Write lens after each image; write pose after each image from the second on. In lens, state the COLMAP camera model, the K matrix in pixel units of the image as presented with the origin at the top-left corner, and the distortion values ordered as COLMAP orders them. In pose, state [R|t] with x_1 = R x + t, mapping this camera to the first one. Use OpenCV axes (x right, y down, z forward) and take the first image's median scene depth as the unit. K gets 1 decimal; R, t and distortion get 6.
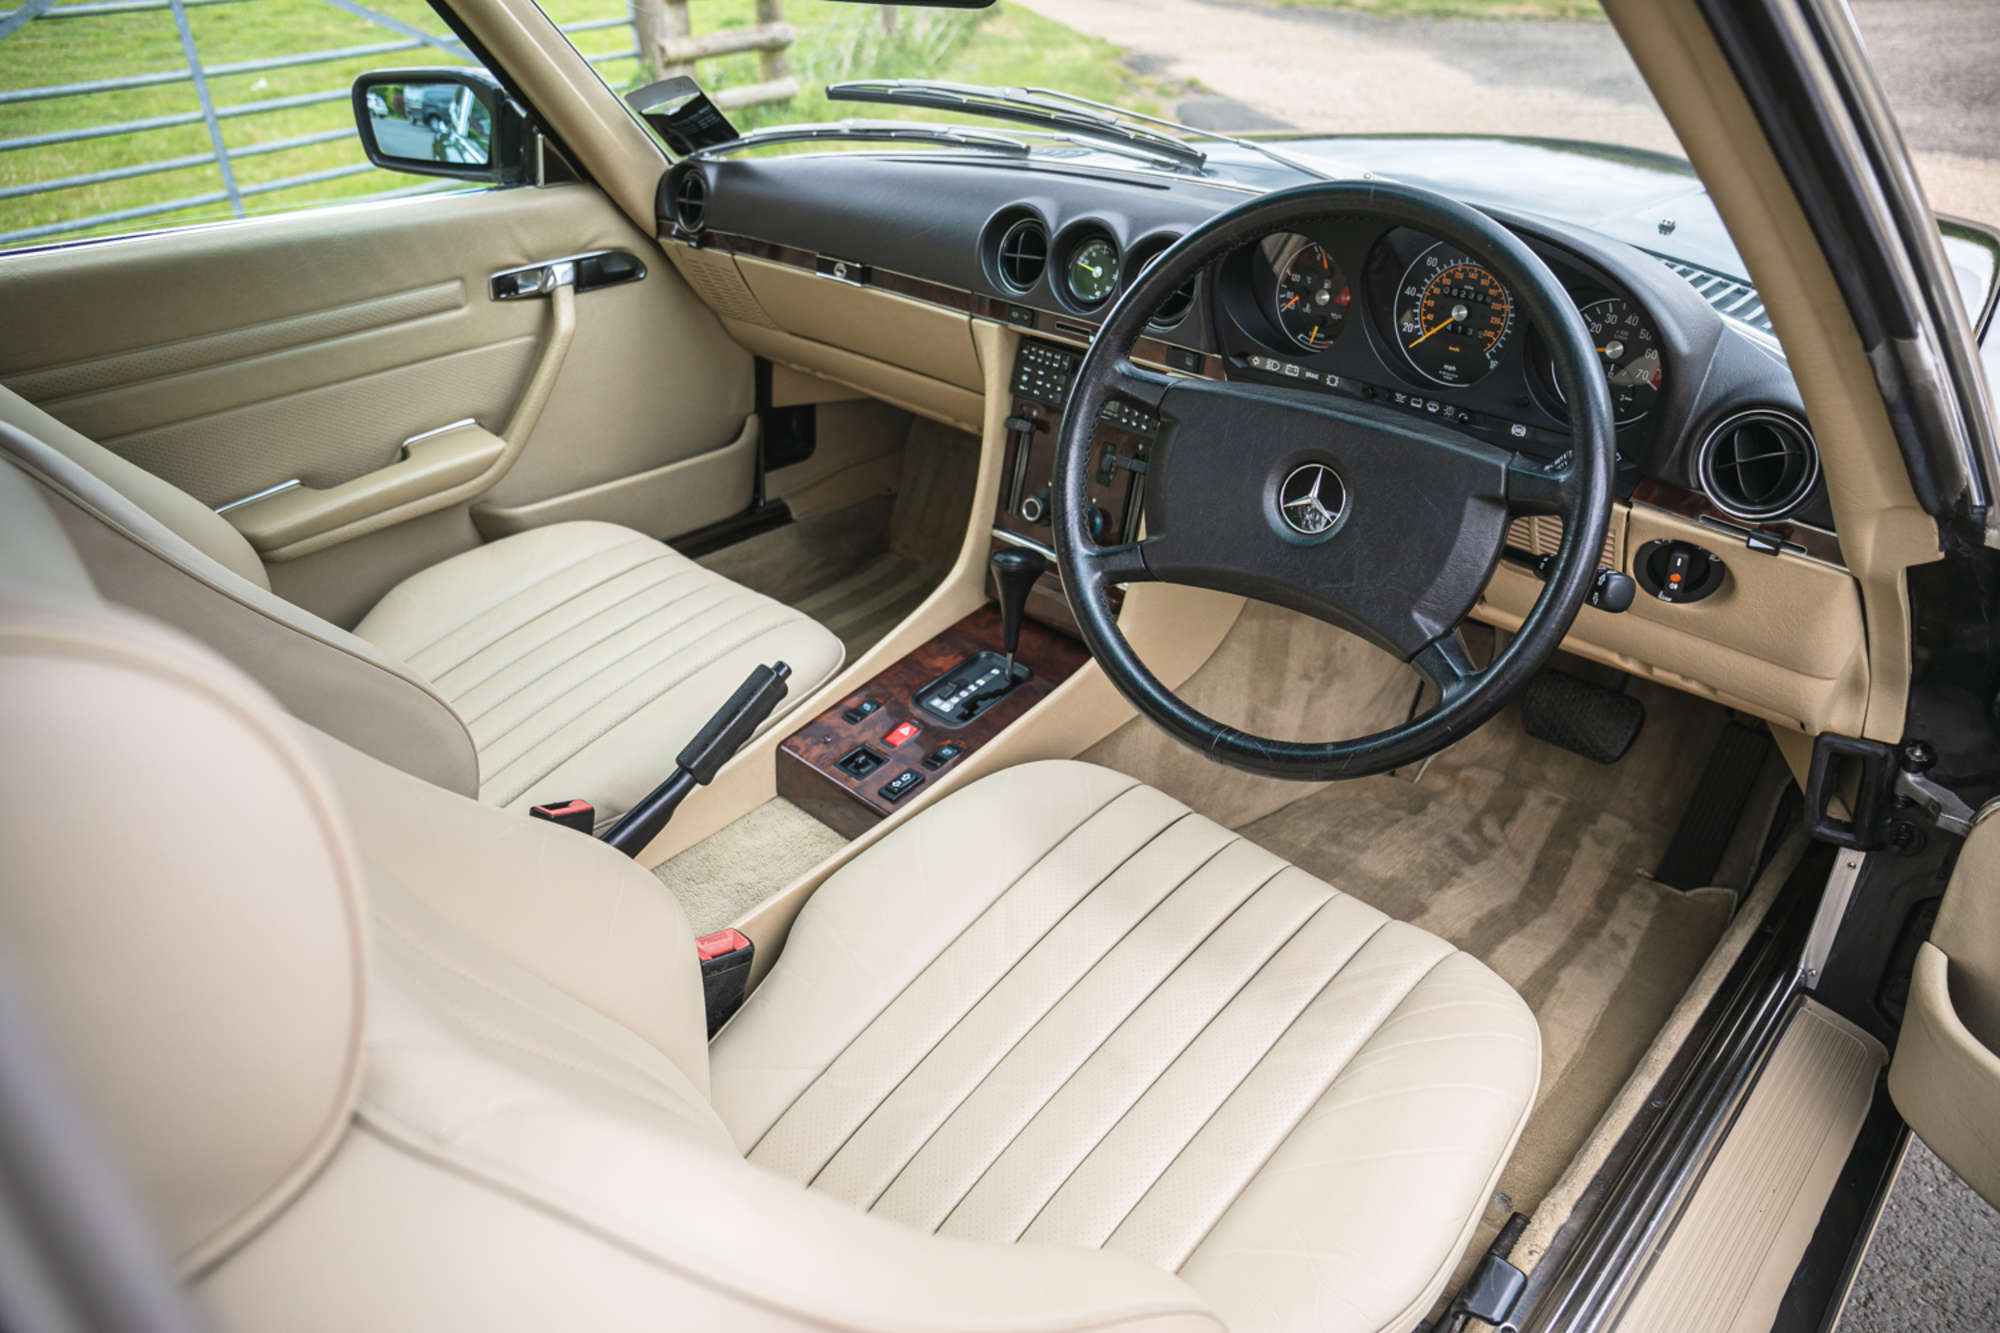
lens RADIAL K [[1319.3, 0, 1000.0], [0, 1319.3, 666.5], [0, 0, 1]] dist [-0.124717, 0.113062]
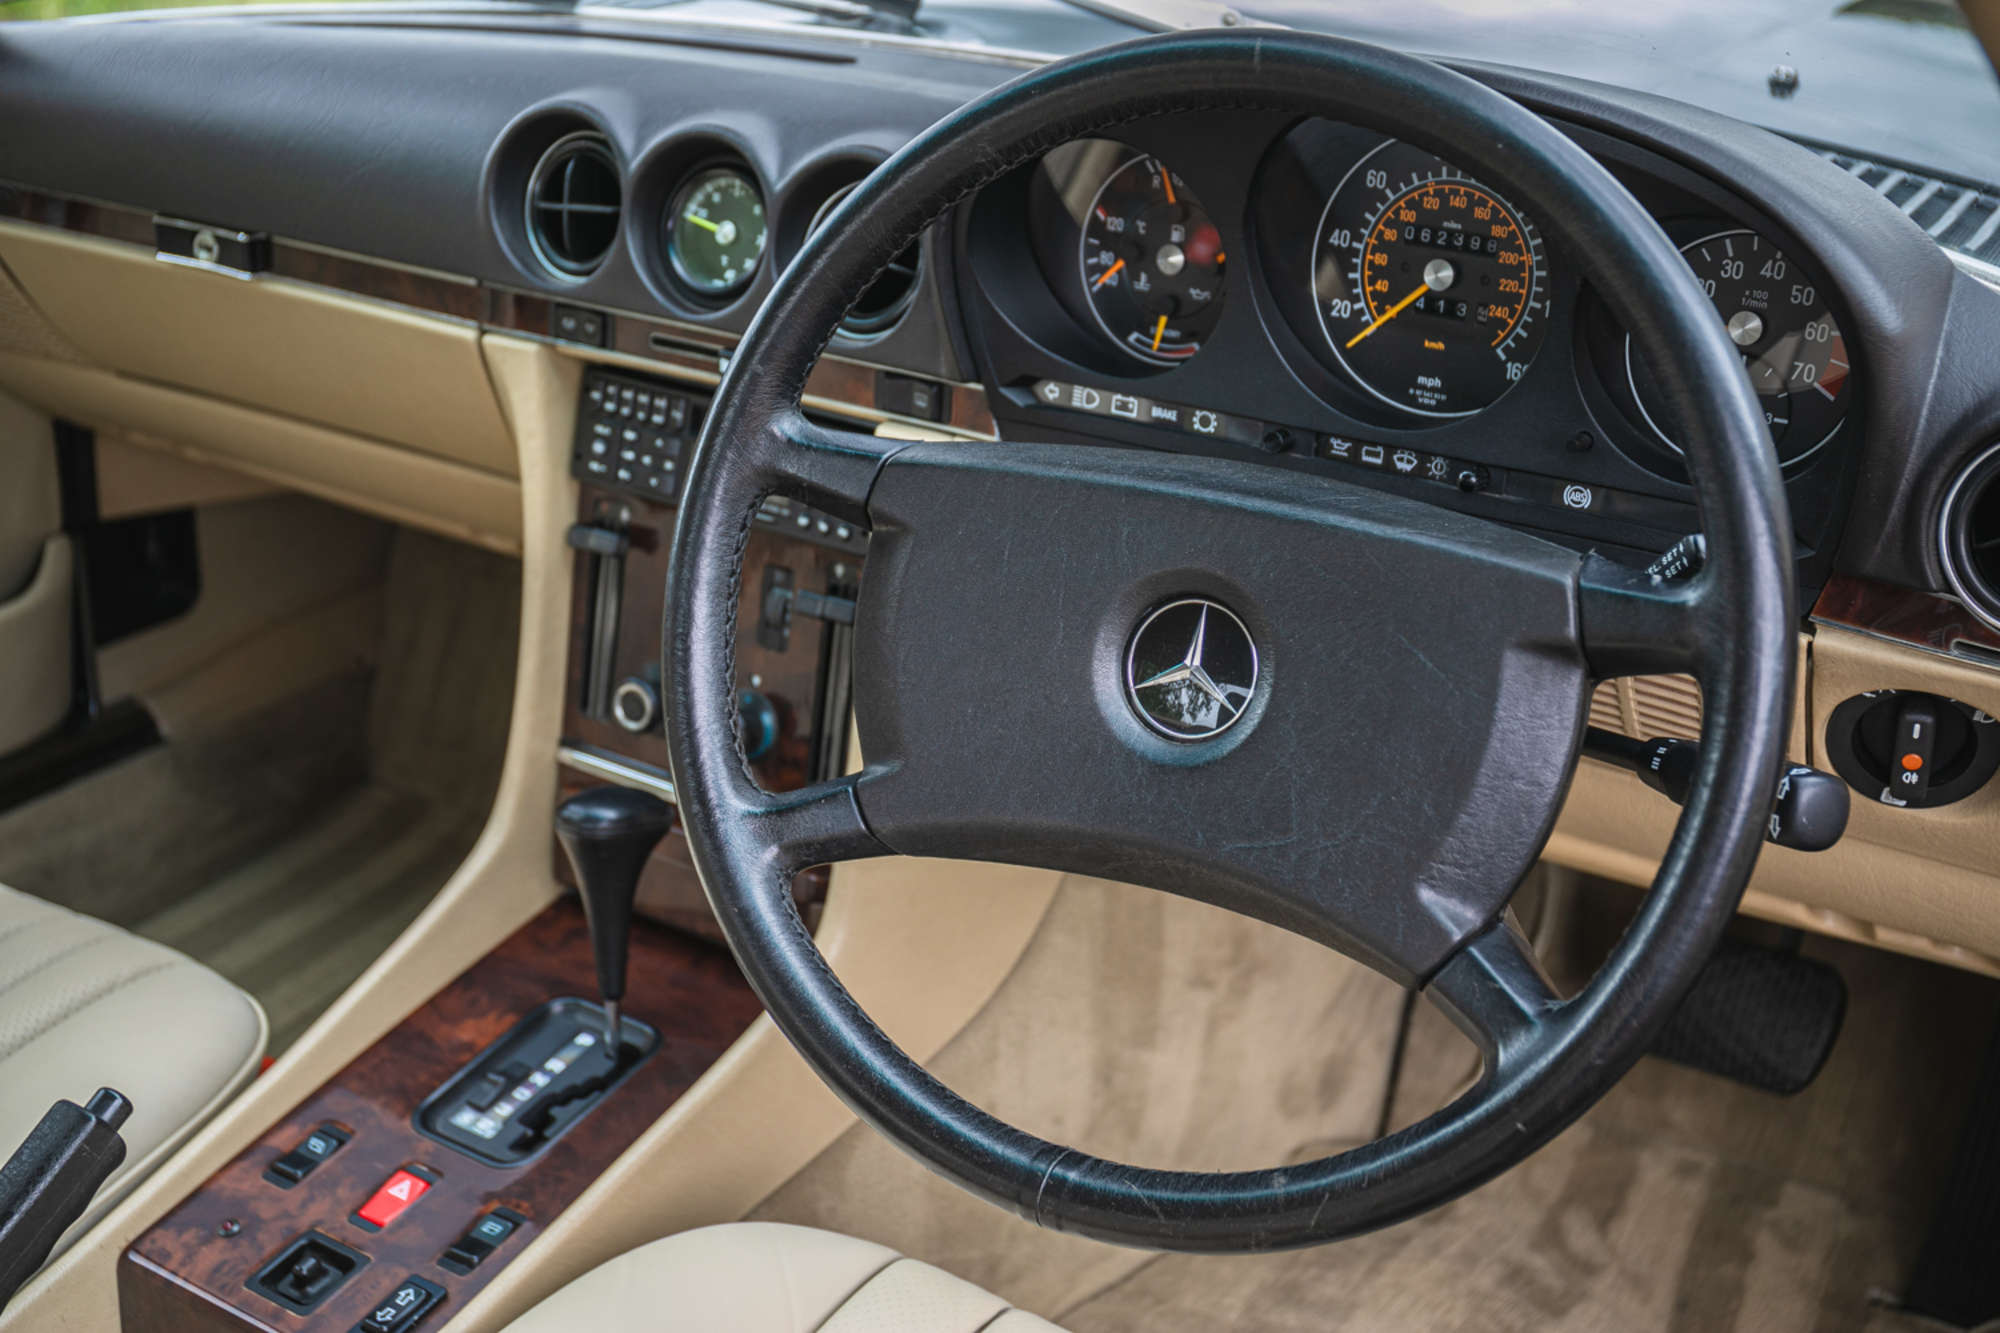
lens RADIAL K [[2370.2, 0, 1000.0], [0, 2370.2, 666.5], [0, 0, 1]] dist [0.007168, 0.049258]
pose [[0.983713, -0.076057, 0.162865, 0.018261], [0.092292, 0.991233, -0.094552, -0.042910], [-0.154246, 0.108043, 0.982107, 0.110210]]
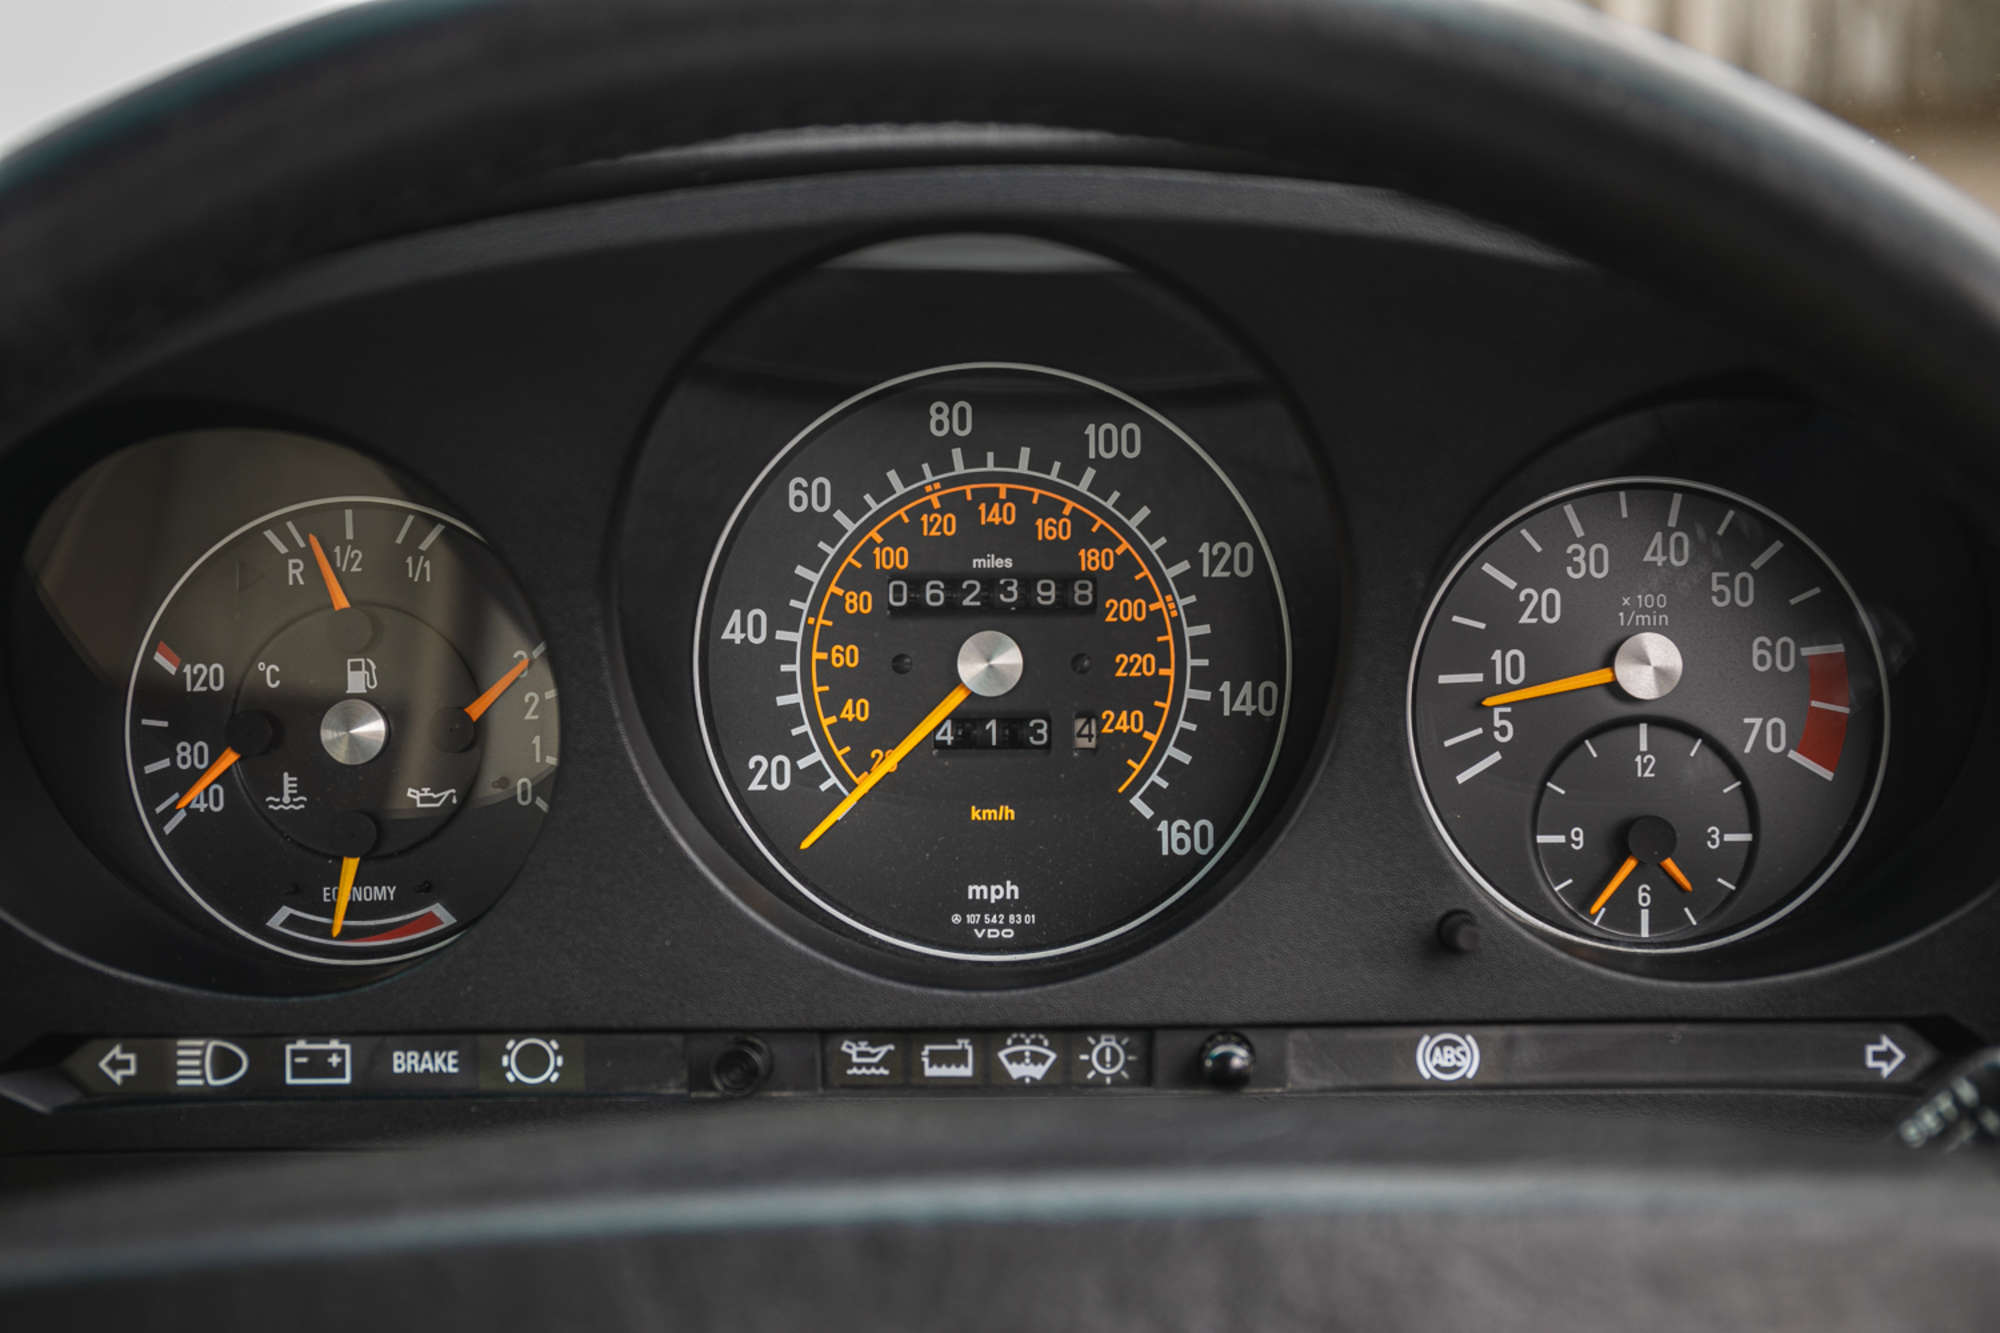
lens RADIAL K [[2370.2, 0, 1000.0], [0, 2370.2, 666.5], [0, 0, 1]] dist [0.007168, 0.049258]
pose [[0.751228, -0.104527, 0.651714, 0.059943], [0.350384, 0.899925, -0.259550, -0.141947], [-0.559364, 0.423331, 0.712673, 0.617081]]
